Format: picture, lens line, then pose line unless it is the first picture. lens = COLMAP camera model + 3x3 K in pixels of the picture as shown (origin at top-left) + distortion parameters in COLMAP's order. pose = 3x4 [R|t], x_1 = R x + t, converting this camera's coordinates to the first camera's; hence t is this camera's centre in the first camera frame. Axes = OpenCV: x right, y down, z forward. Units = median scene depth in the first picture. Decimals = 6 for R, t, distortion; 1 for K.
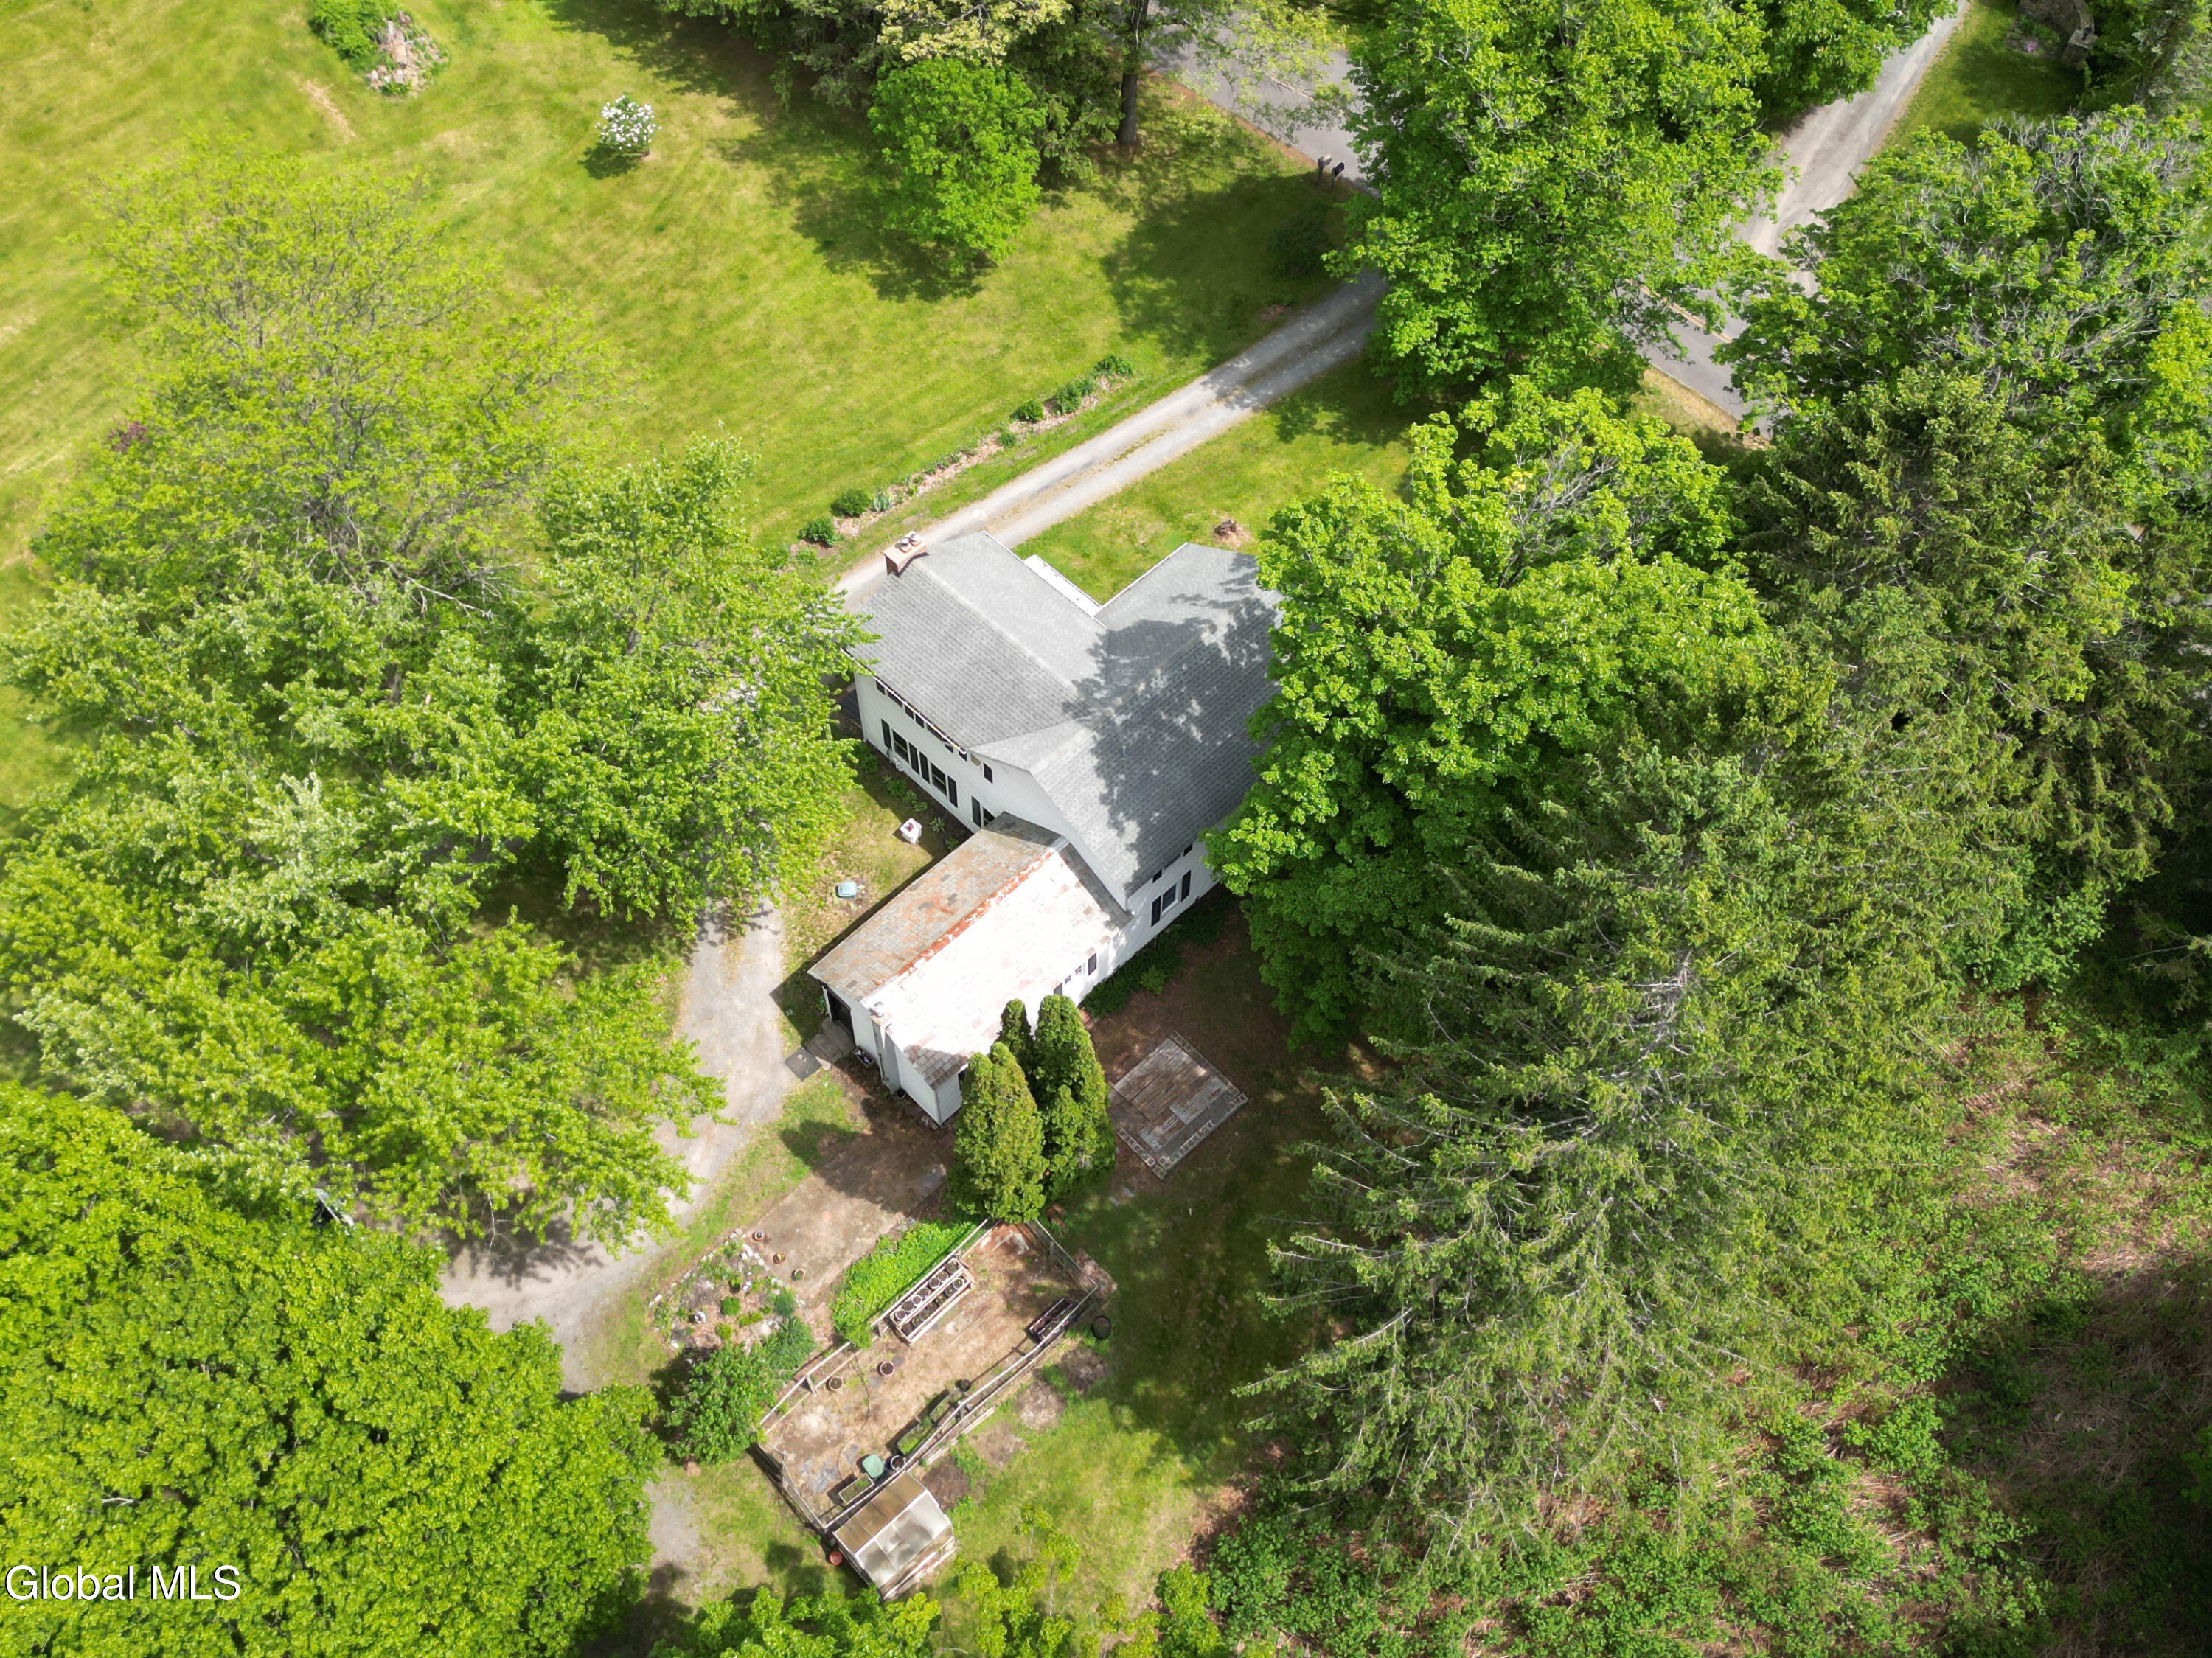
lens RADIAL K [[2064.8, 0, 998.8], [0, 2064.8, 823.7], [0, 0, 1]] dist [0.075180, 0.000837]
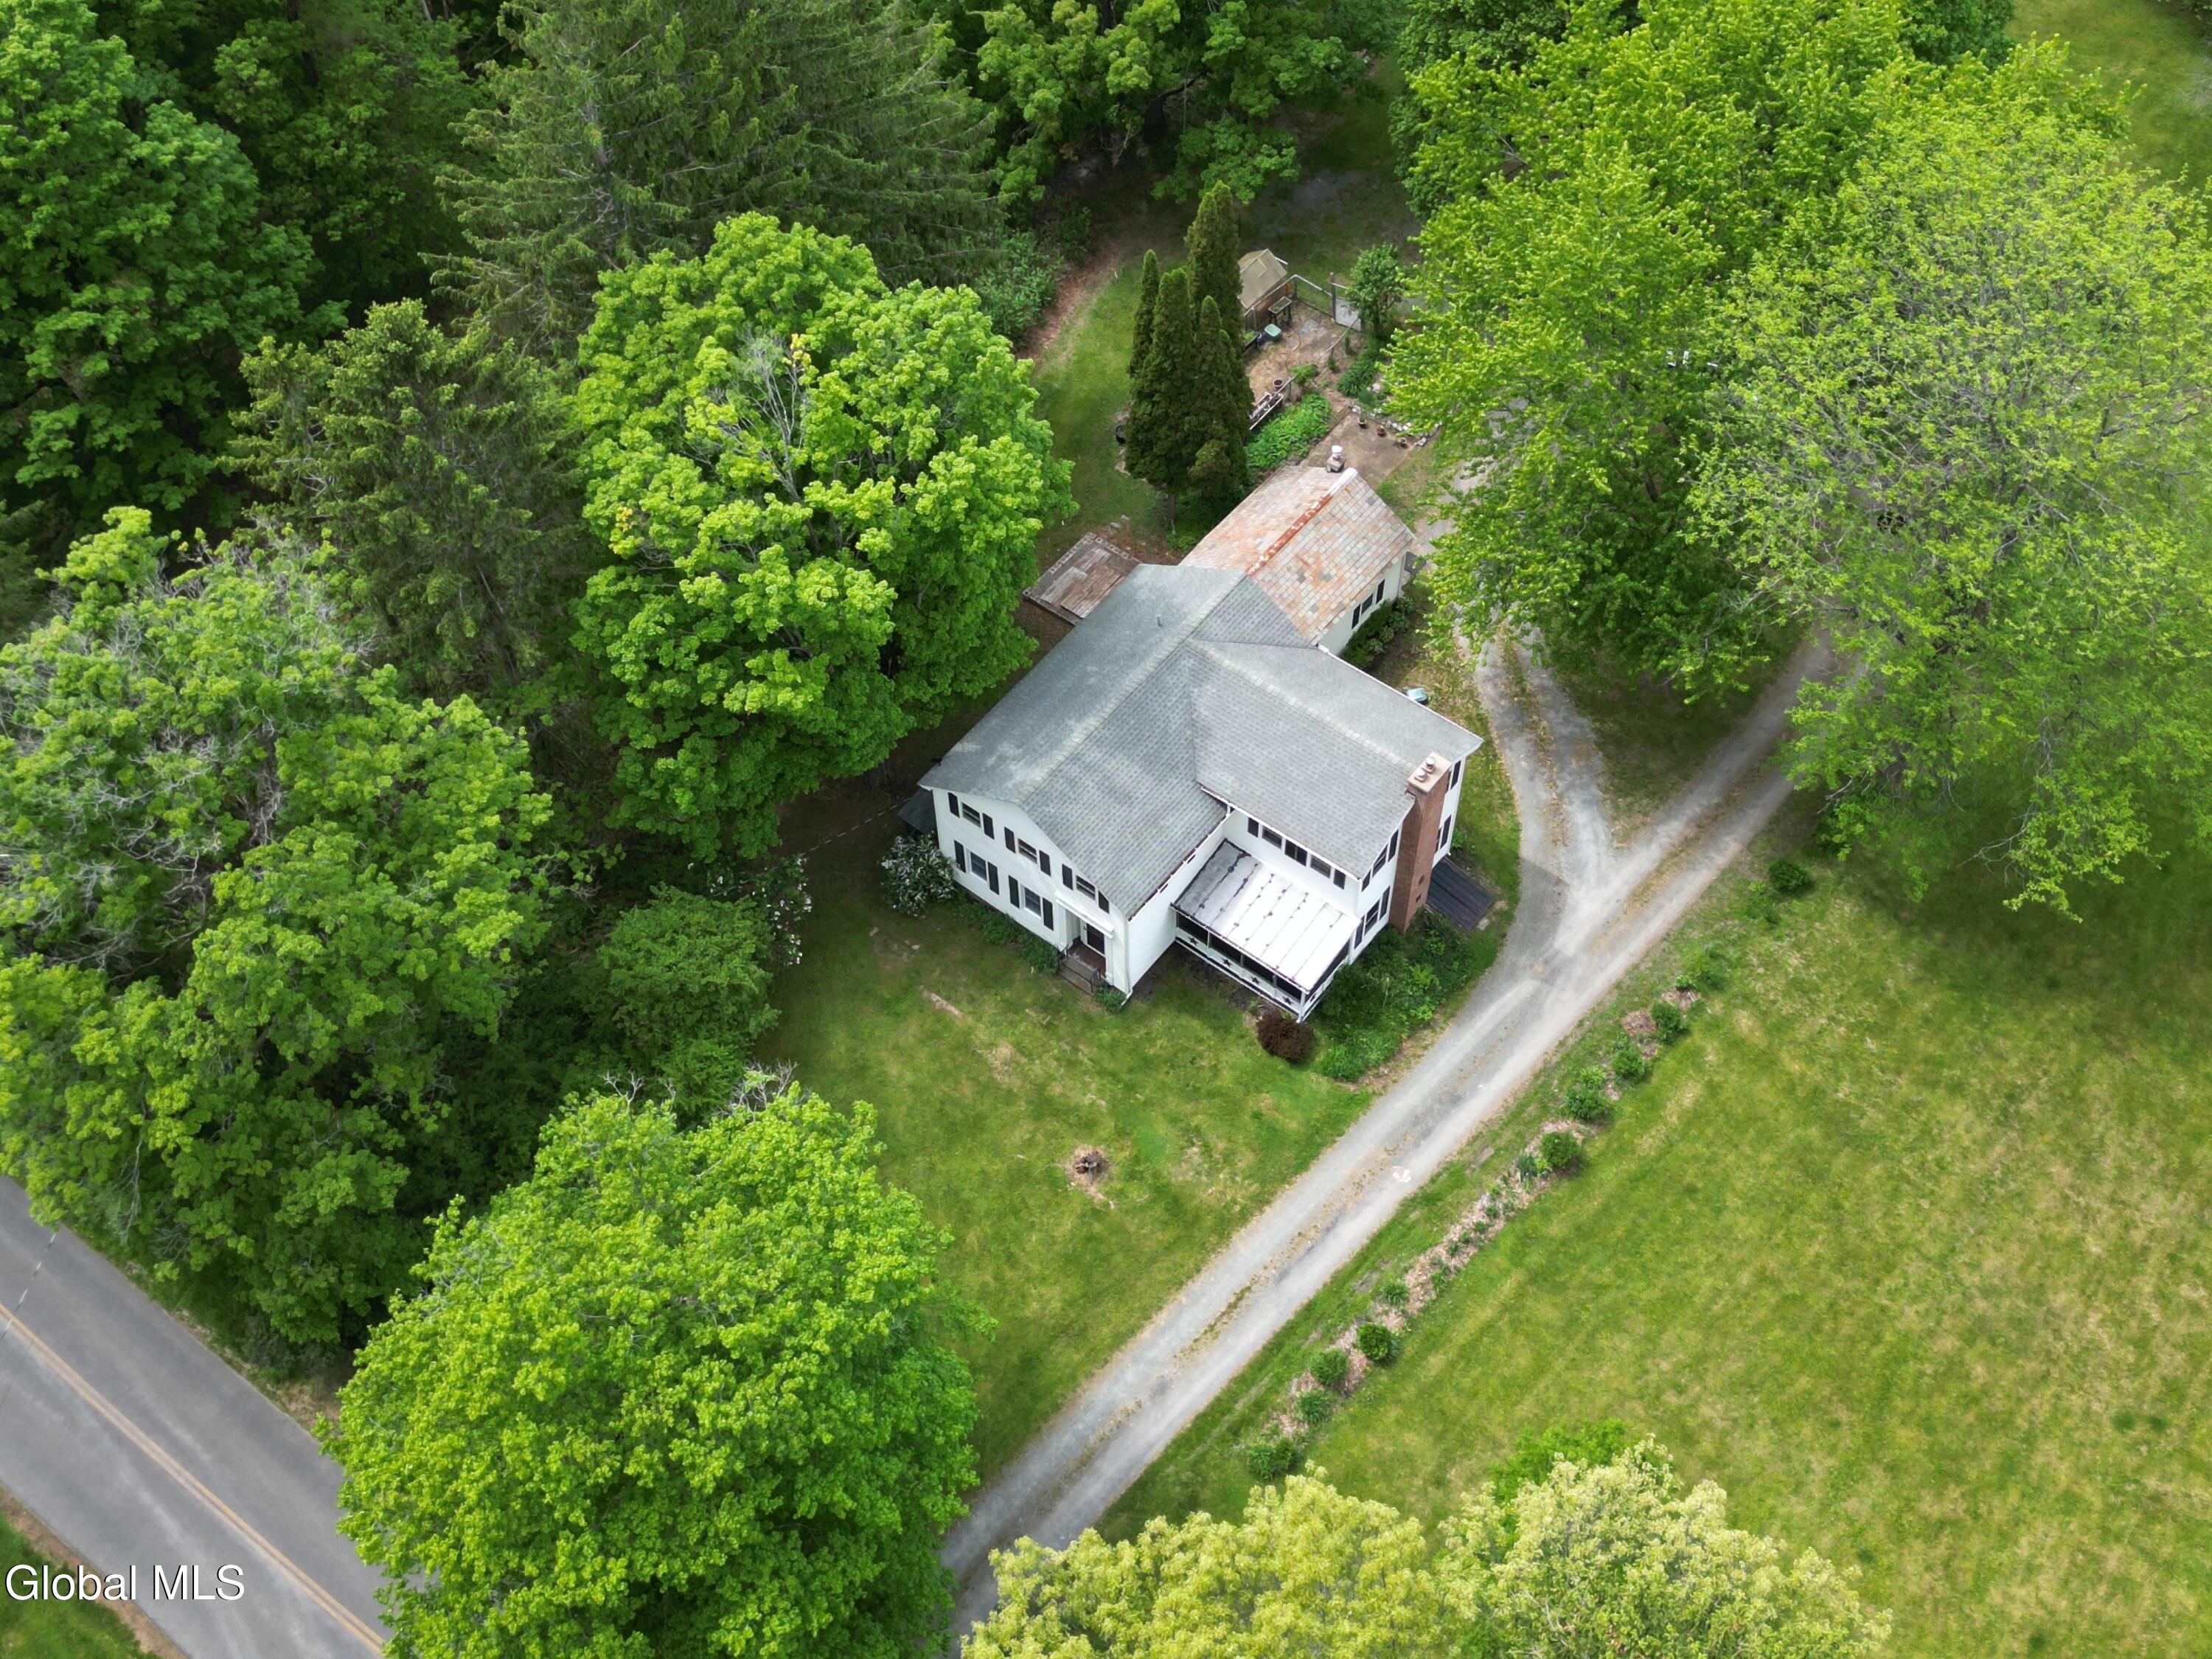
lens RADIAL K [[2287.5, 0, 1097.4], [0, 2287.5, 835.1], [0, 0, 1]] dist [0.076206, -0.105997]
pose [[-0.988127, 0.149098, -0.037091, 0.142670], [-0.090054, -0.366443, 0.926072, -1.078554], [0.124484, 0.918417, 0.375519, 0.632145]]
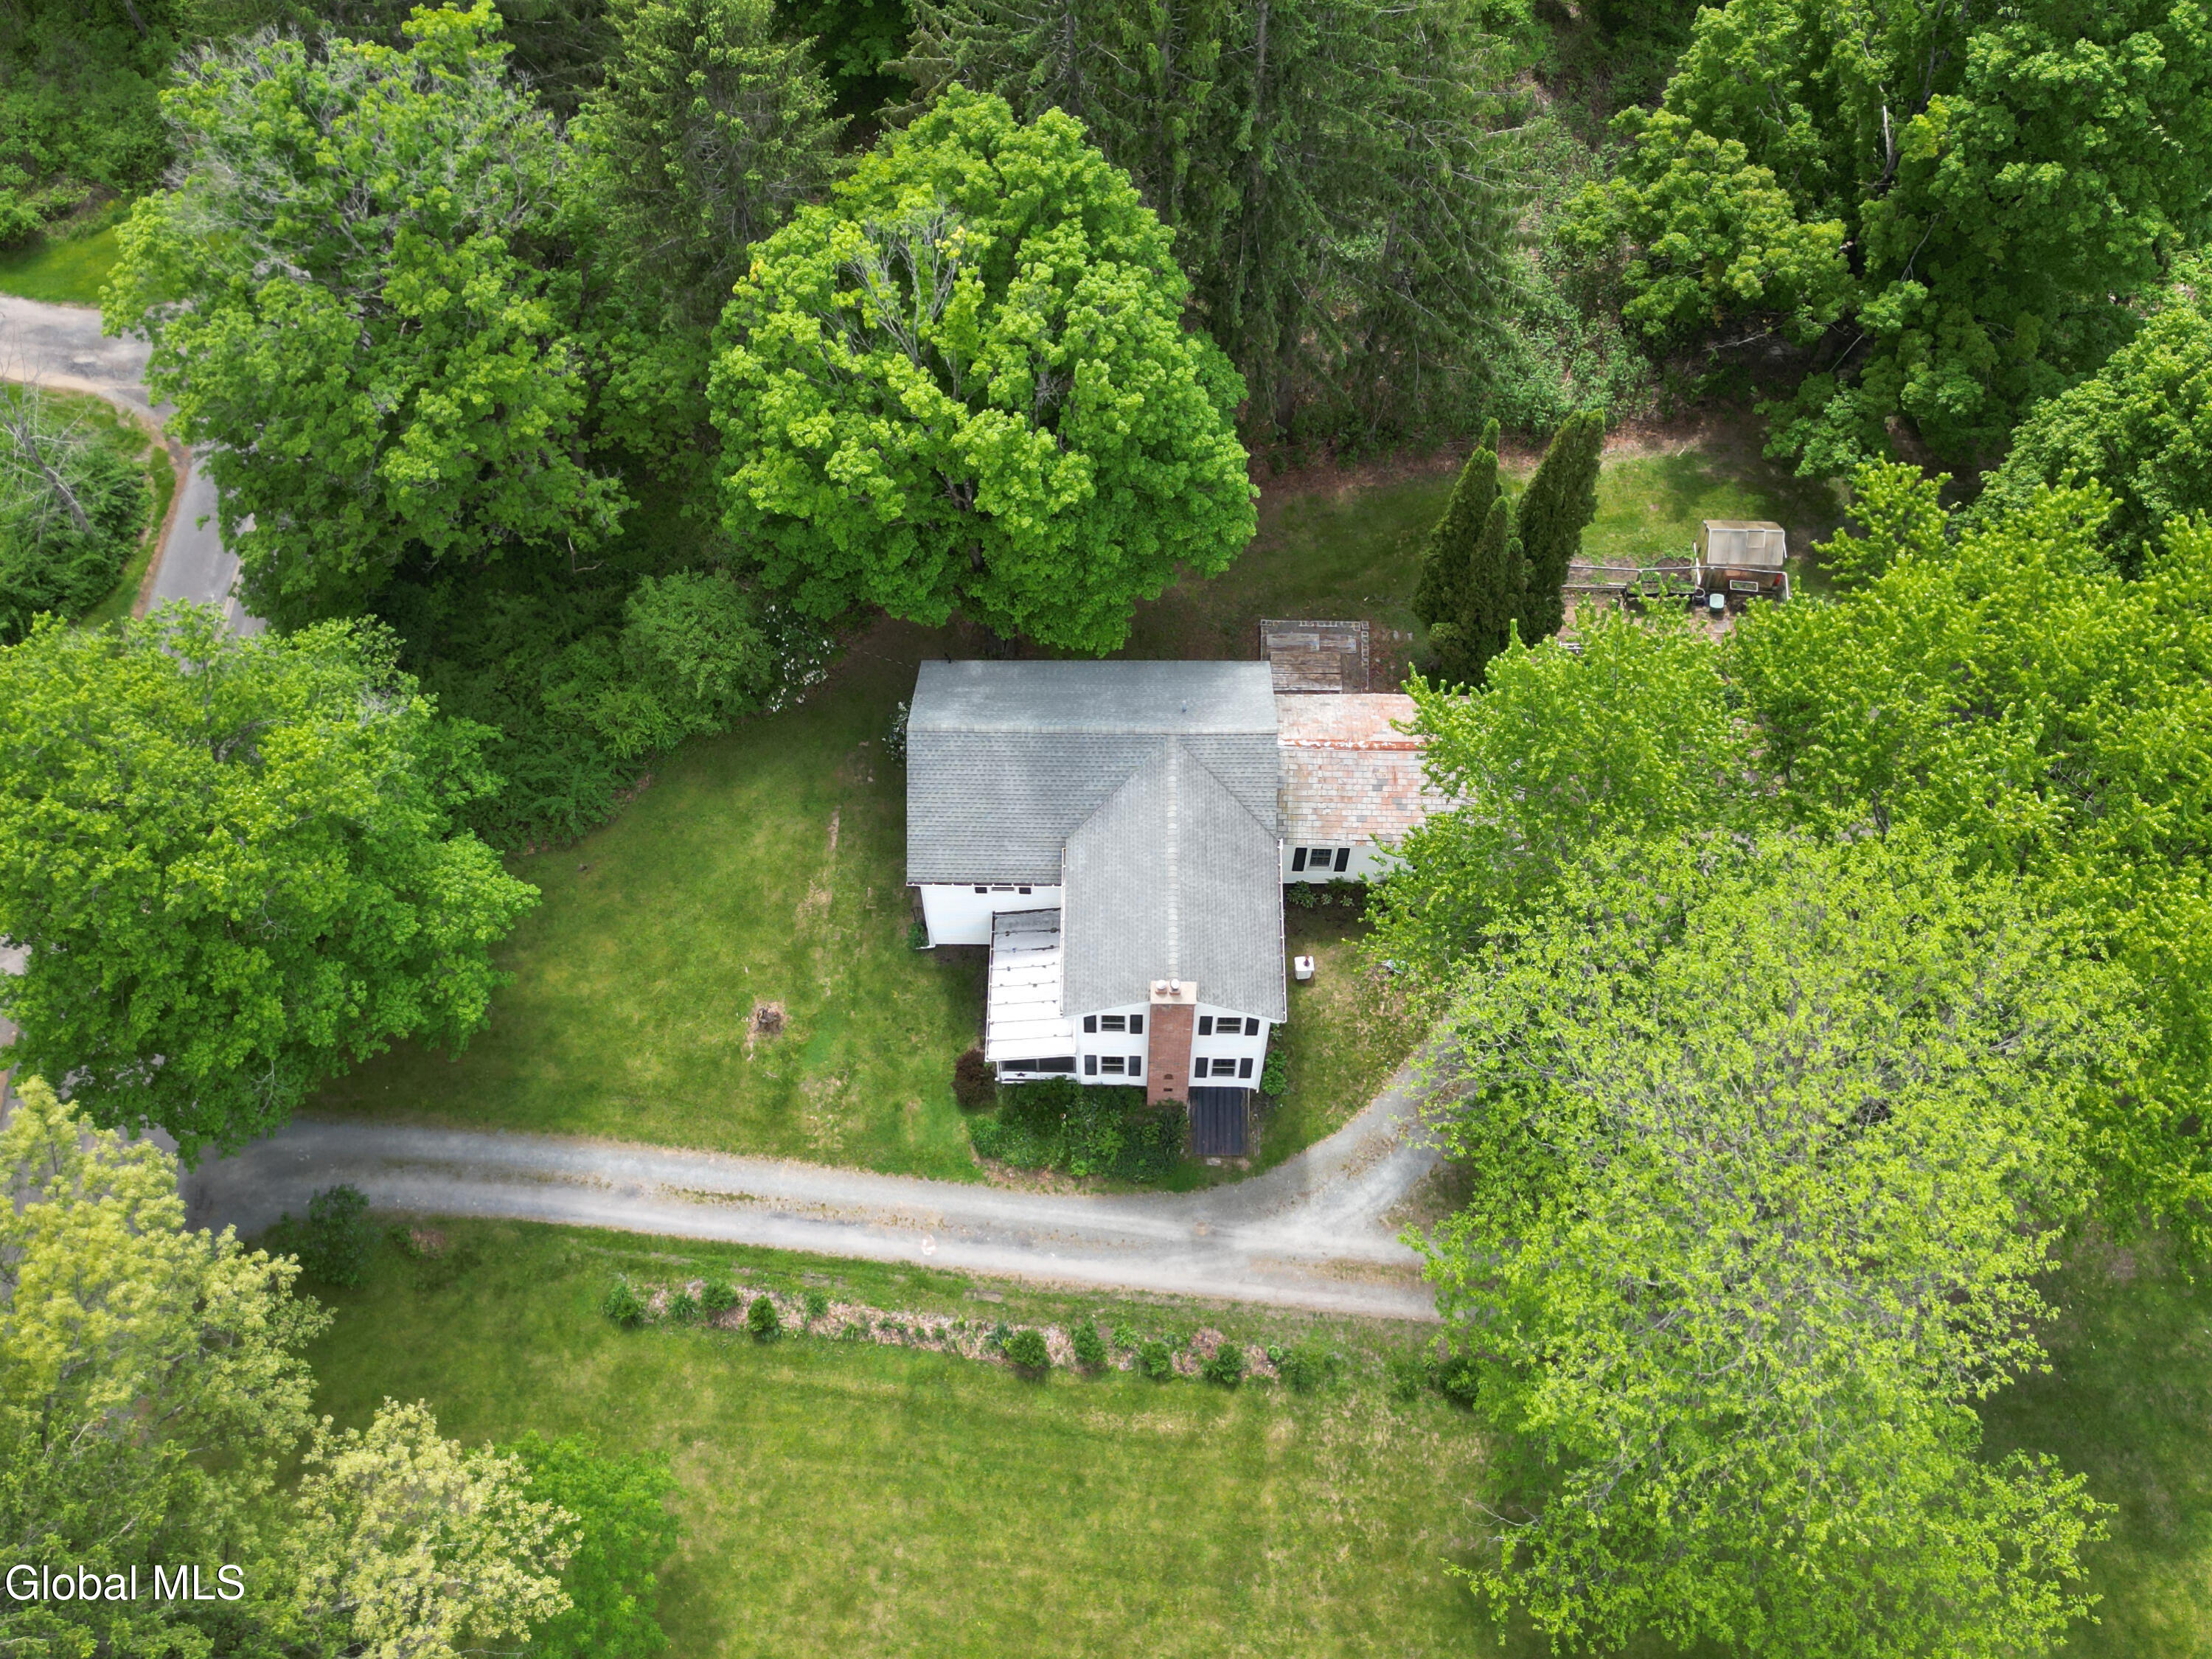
lens RADIAL K [[2059.0, 0, 1033.3], [0, 2059.0, 912.5], [0, 0, 1]] dist [0.092465, -0.162813]
pose [[-0.700392, -0.601908, 0.383612, -0.325843], [0.630859, -0.270637, 0.727167, -0.814663], [-0.333868, 0.751307, 0.569271, 0.492939]]
